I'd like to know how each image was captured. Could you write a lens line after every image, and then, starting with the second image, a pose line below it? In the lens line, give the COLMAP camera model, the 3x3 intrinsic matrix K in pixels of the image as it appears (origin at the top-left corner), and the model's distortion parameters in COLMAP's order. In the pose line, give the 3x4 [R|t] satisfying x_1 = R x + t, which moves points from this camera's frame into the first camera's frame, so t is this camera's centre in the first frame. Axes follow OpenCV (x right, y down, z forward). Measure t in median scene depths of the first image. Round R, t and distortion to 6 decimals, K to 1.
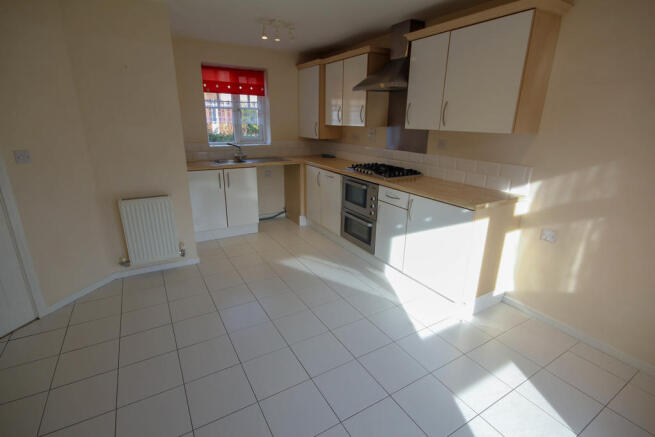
lens RADIAL K [[316.2, 0, 326.5], [0, 316.2, 219.8], [0, 0, 1]] dist [-0.000296, -0.000830]
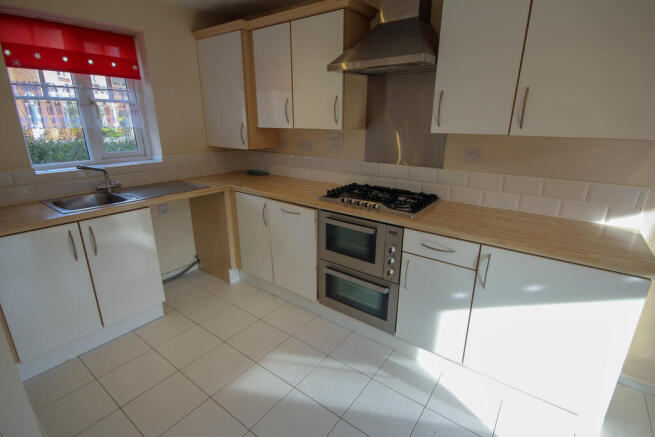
lens RADIAL K [[316.2, 0, 326.5], [0, 316.2, 219.8], [0, 0, 1]] dist [-0.000296, -0.000830]
pose [[0.921340, -0.126263, 0.367682, -0.148267], [0.124455, 0.991809, 0.028731, -0.126701], [-0.368298, 0.019289, 0.929508, 0.392201]]
